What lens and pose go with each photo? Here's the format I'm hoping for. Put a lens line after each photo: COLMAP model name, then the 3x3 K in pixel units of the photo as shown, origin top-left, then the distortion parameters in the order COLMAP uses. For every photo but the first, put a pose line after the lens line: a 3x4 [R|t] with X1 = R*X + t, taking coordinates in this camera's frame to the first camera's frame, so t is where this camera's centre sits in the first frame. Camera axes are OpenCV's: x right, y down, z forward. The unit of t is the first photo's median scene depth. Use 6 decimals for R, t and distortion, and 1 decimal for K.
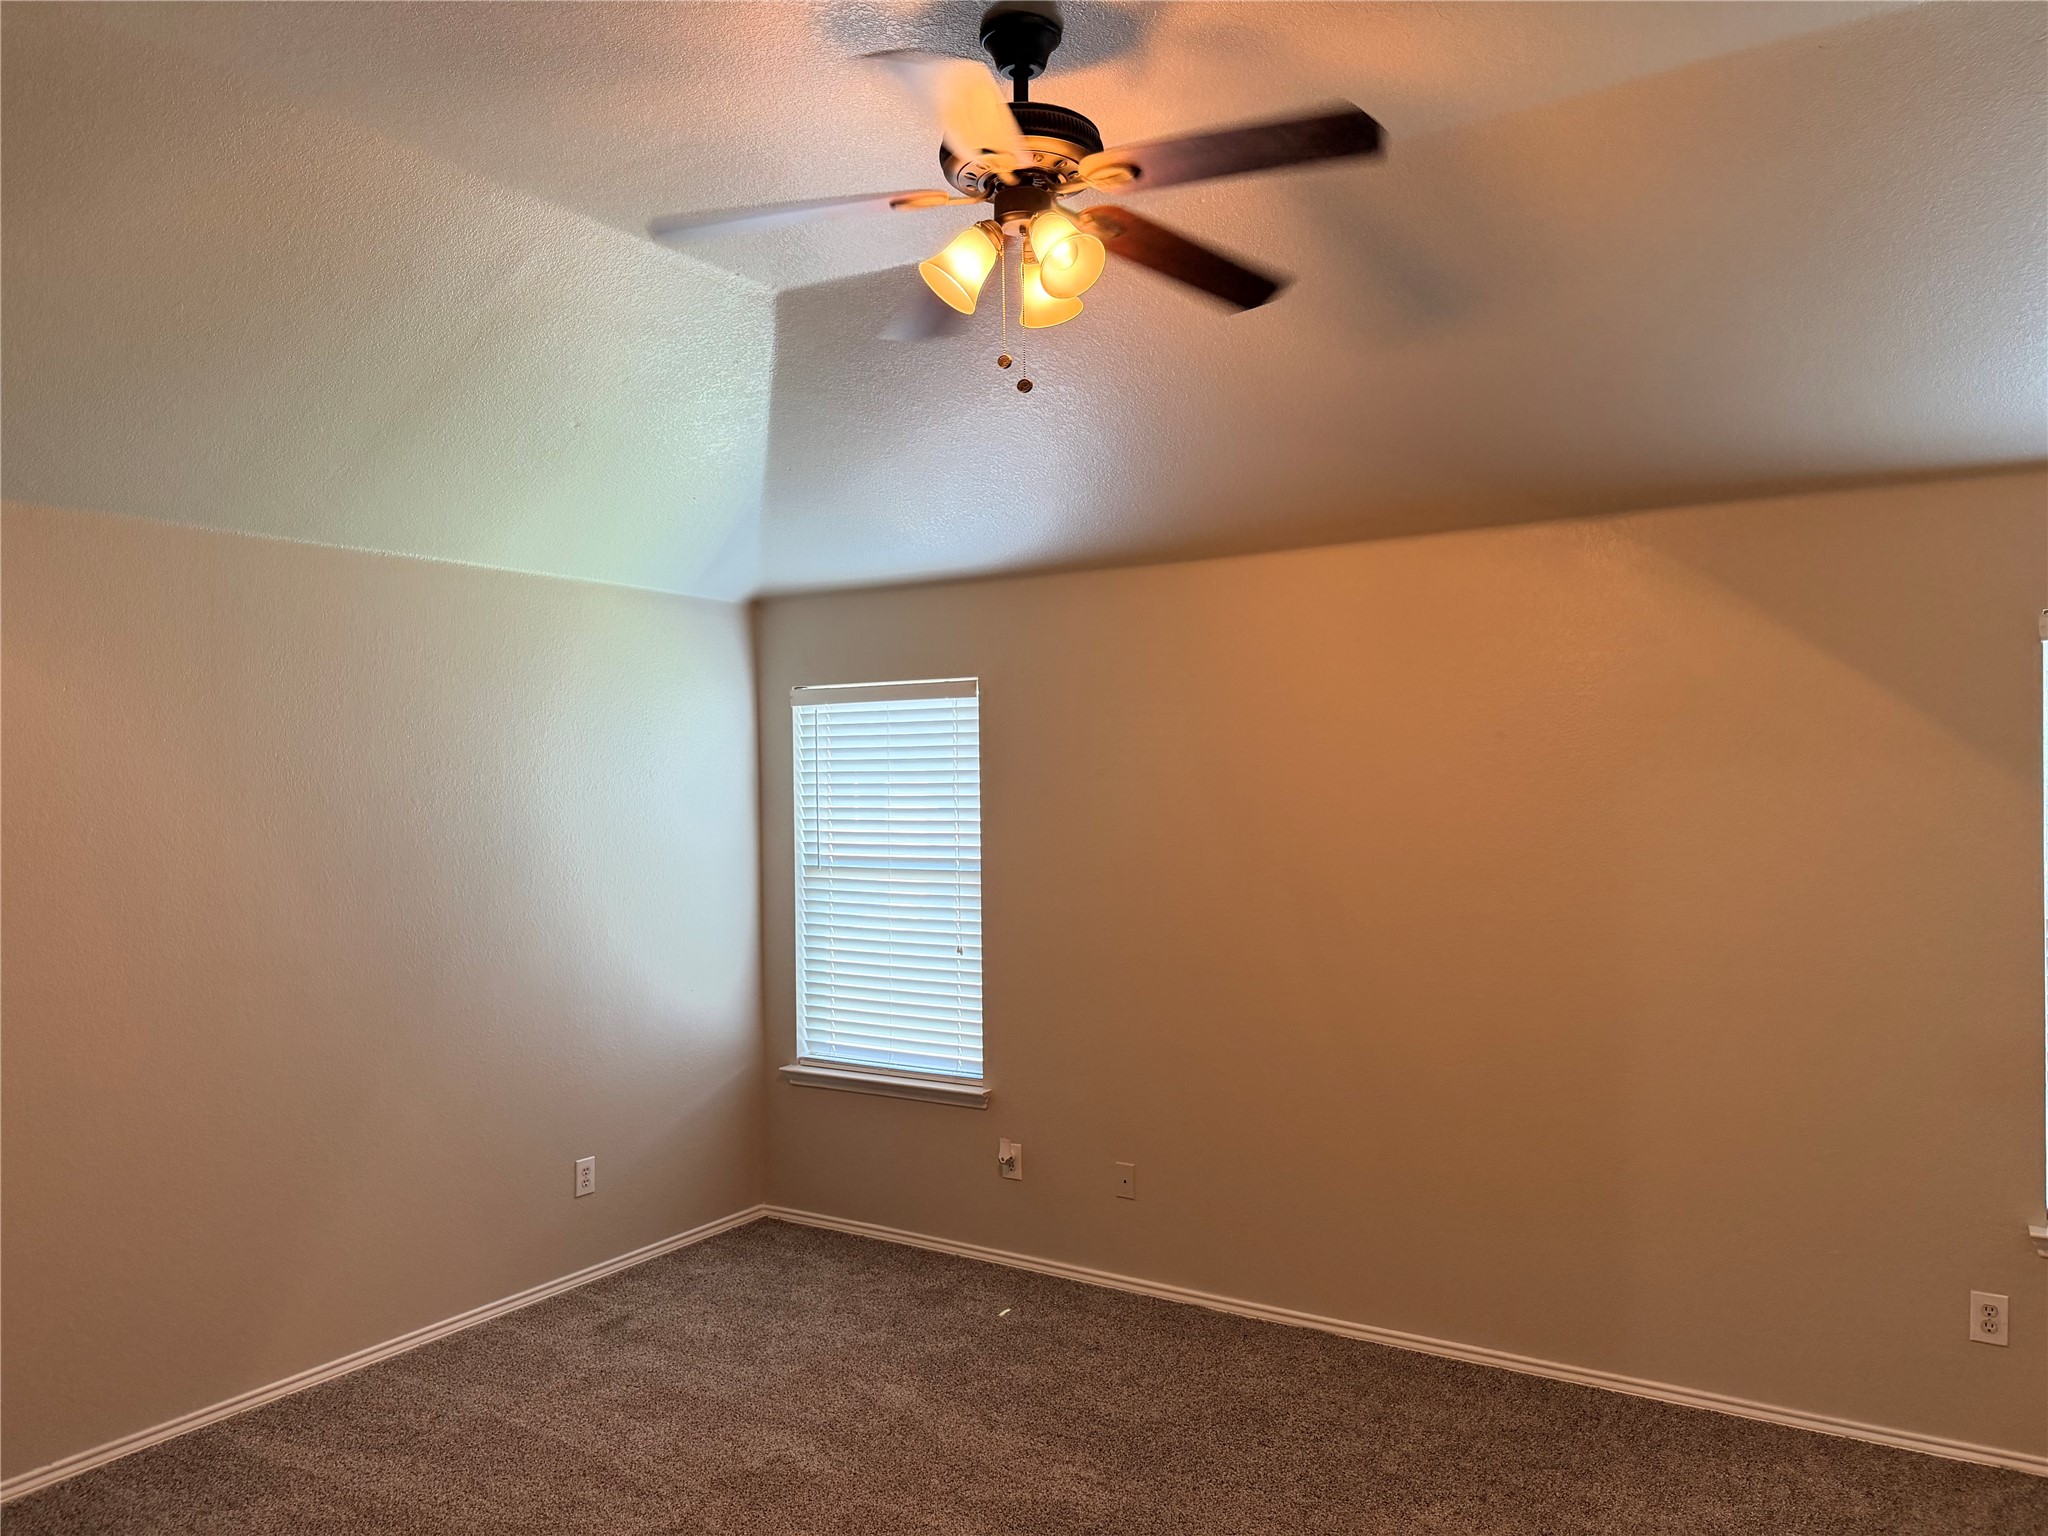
lens RADIAL K [[1428.5, 0, 1037.8], [0, 1428.5, 765.8], [0, 0, 1]] dist [0.094309, -0.141209]
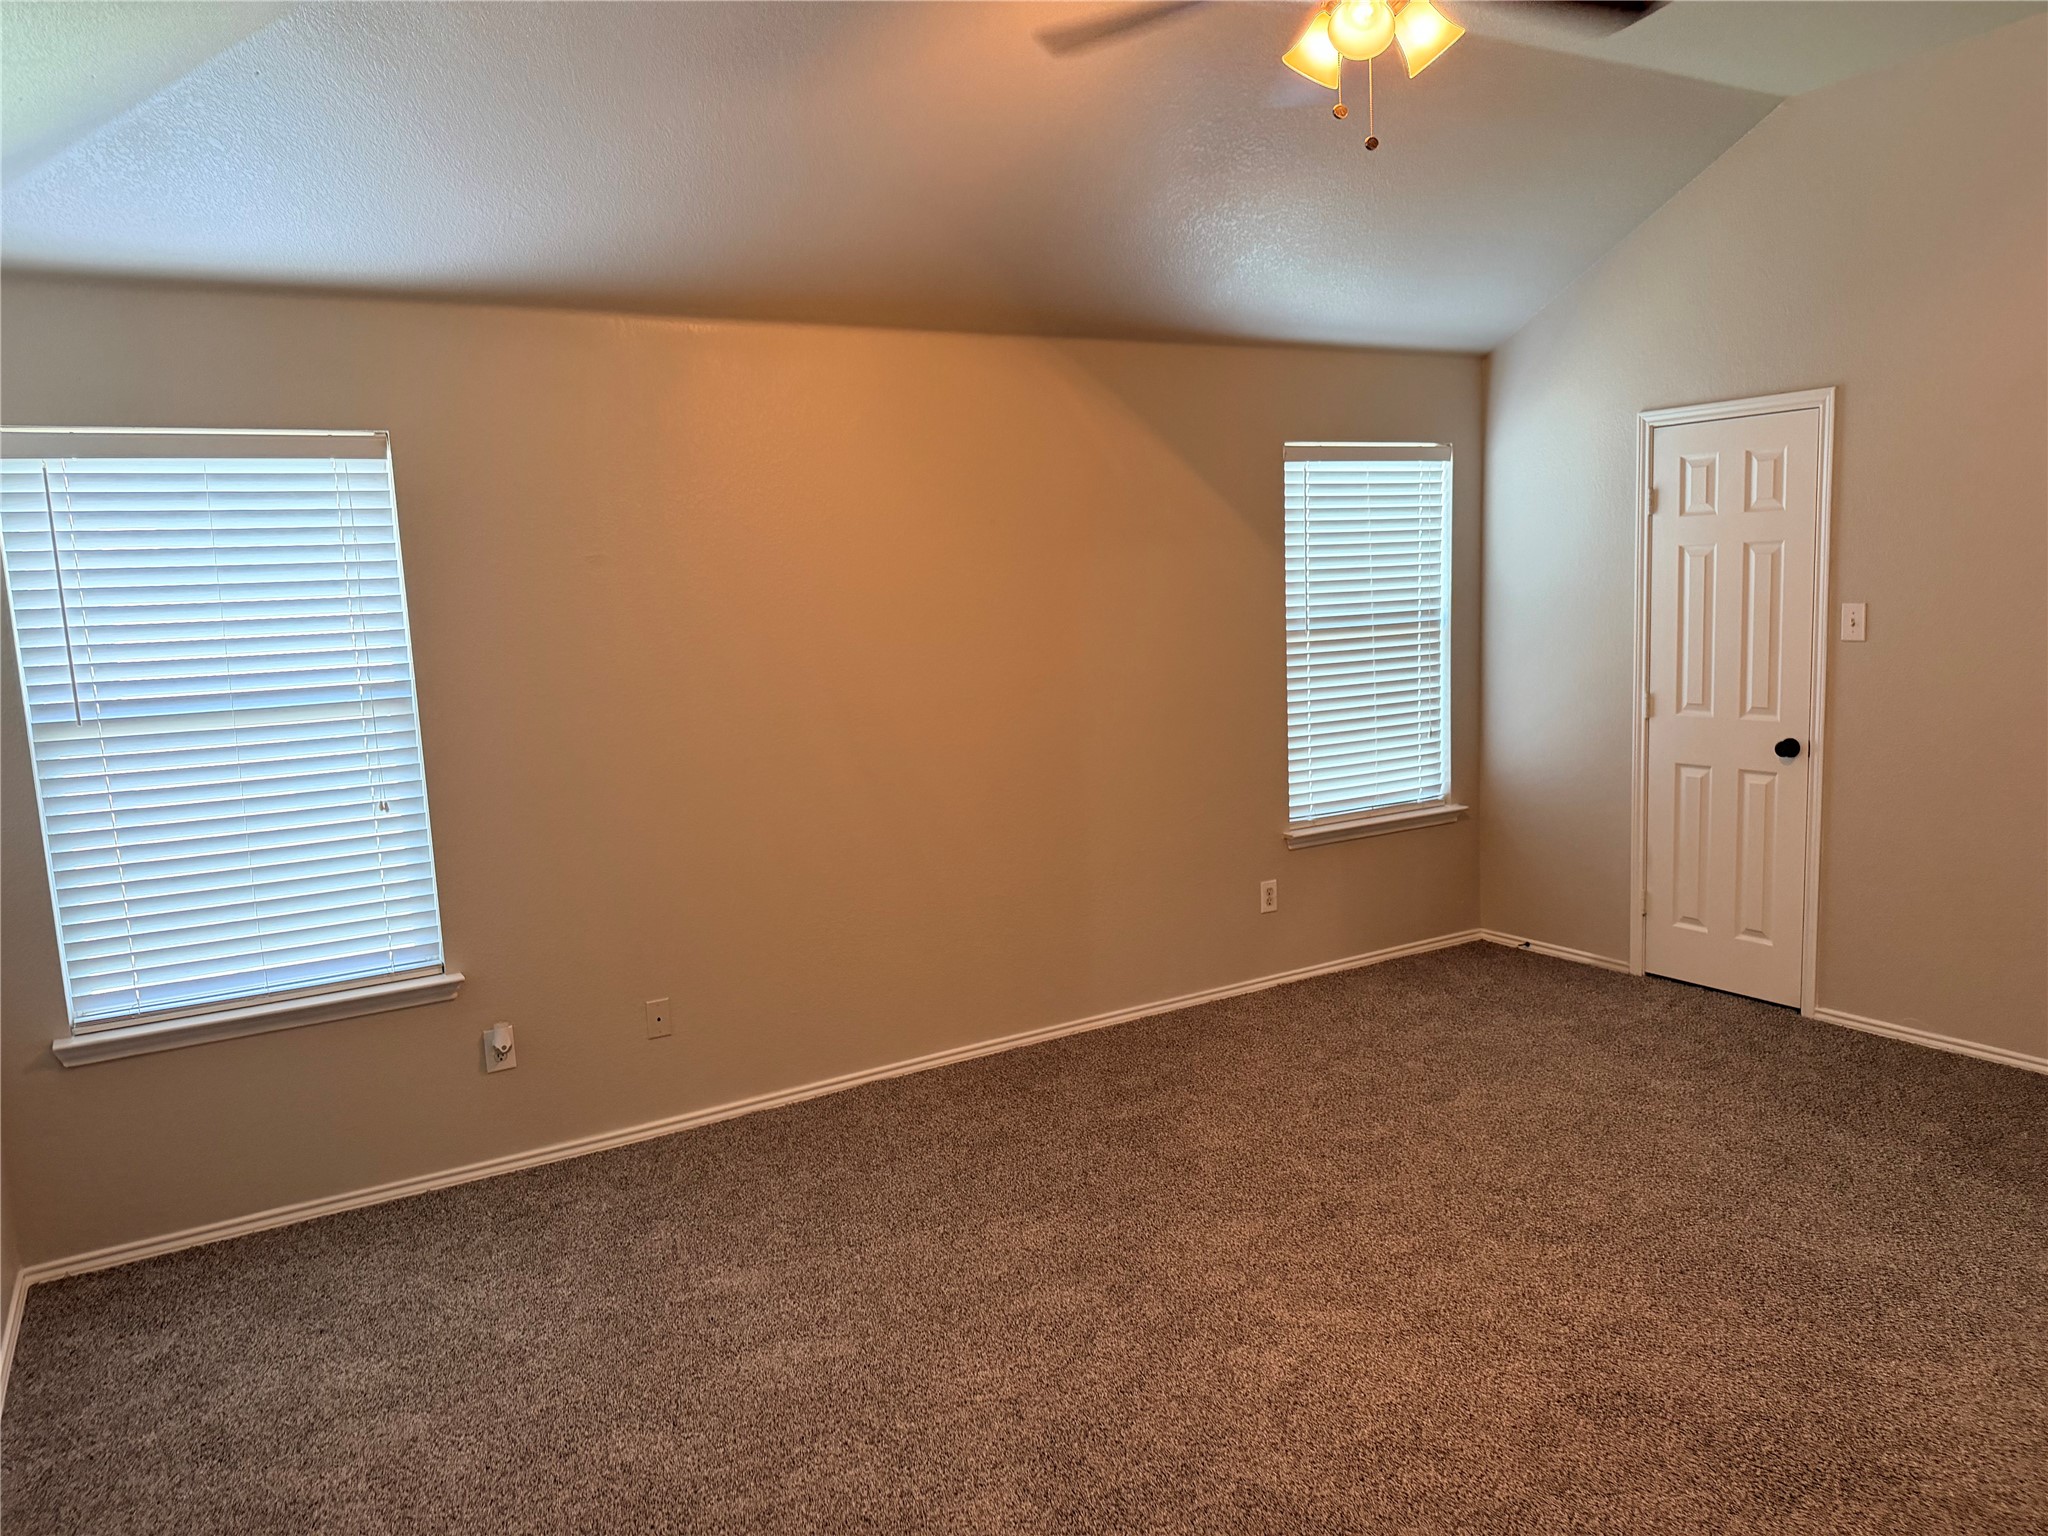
lens RADIAL K [[1428.5, 0, 1037.8], [0, 1428.5, 765.8], [0, 0, 1]] dist [0.094309, -0.141209]
pose [[0.440904, -0.133787, 0.887527, -0.575900], [0.021285, 0.990109, 0.138676, 0.011343], [-0.897302, -0.042252, 0.439391, 0.372432]]
